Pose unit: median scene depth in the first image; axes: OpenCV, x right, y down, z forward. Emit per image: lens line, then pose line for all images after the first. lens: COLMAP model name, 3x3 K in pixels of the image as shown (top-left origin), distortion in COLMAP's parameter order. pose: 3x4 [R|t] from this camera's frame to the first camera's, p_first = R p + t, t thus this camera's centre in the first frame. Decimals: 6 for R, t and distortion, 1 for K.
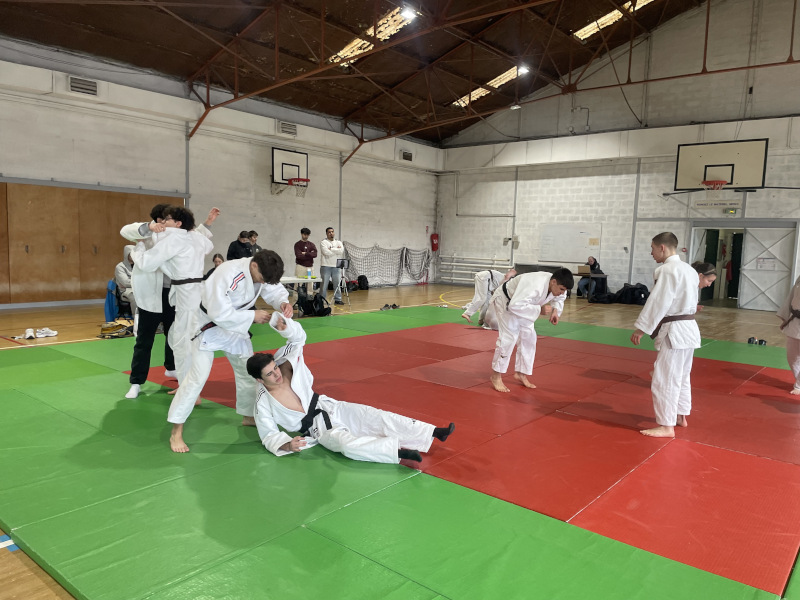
lens RADIAL K [[602.7, 0, 408.0], [0, 602.7, 301.3], [0, 0, 1]] dist [0.095266, -0.123421]
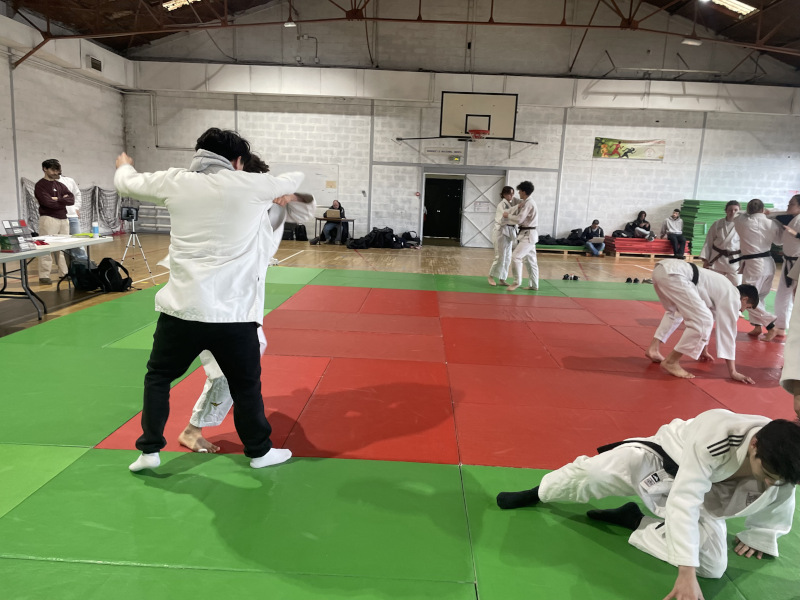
lens RADIAL K [[602.7, 0, 408.0], [0, 602.7, 301.3], [0, 0, 1]] dist [0.095266, -0.123421]
pose [[0.793982, -0.104987, 0.598807, -0.197256], [0.044124, 0.992330, 0.115477, -0.019409], [-0.606338, -0.065265, 0.792524, 0.151718]]
